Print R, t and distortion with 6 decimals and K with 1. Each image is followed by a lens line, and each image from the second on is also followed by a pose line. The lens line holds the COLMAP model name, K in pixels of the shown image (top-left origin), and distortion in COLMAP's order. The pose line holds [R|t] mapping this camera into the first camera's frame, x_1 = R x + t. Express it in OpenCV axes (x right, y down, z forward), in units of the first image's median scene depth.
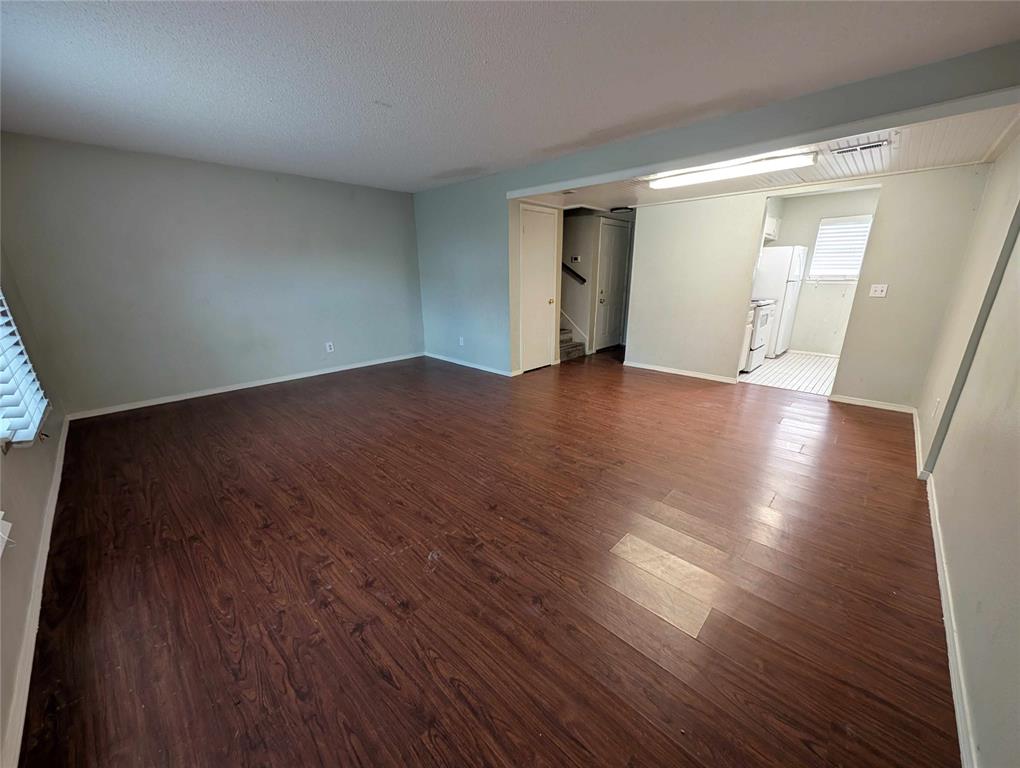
lens RADIAL K [[382.9, 0, 513.4], [0, 382.9, 386.1], [0, 0, 1]] dist [-0.000245, -0.000028]
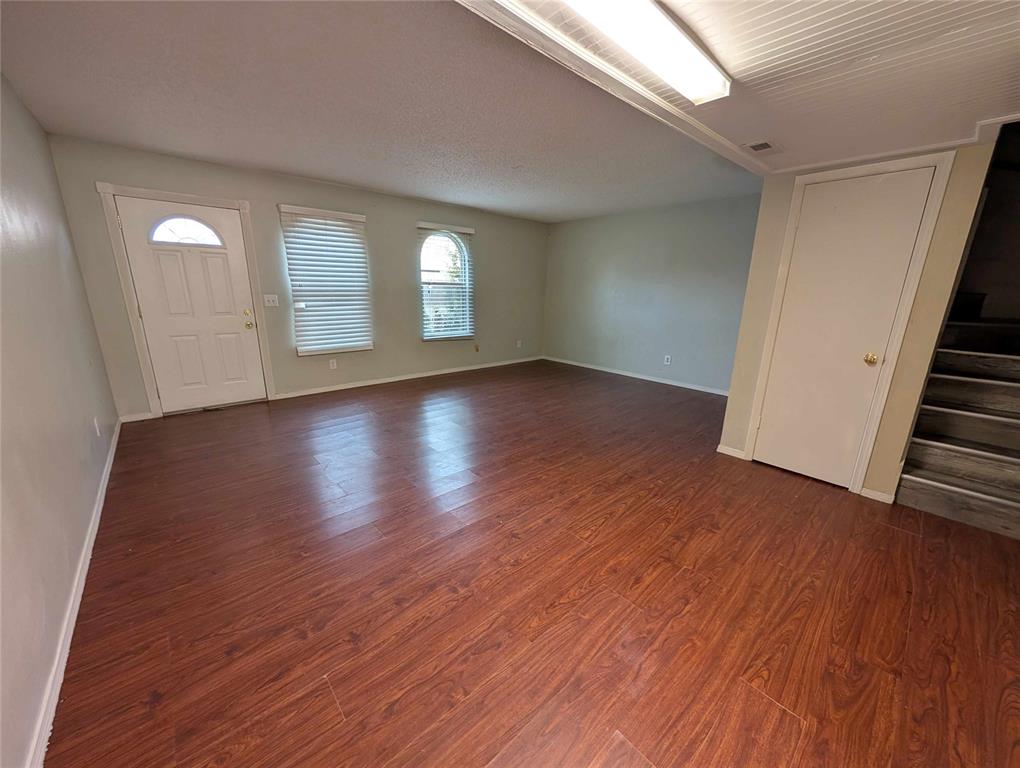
lens RADIAL K [[382.9, 0, 513.4], [0, 382.9, 386.1], [0, 0, 1]] dist [-0.000245, -0.000028]
pose [[-0.068522, 0.256613, -0.964082, 0.882646], [-0.308397, 0.913575, 0.265089, -0.273951], [0.948787, 0.315484, 0.016538, 0.890077]]
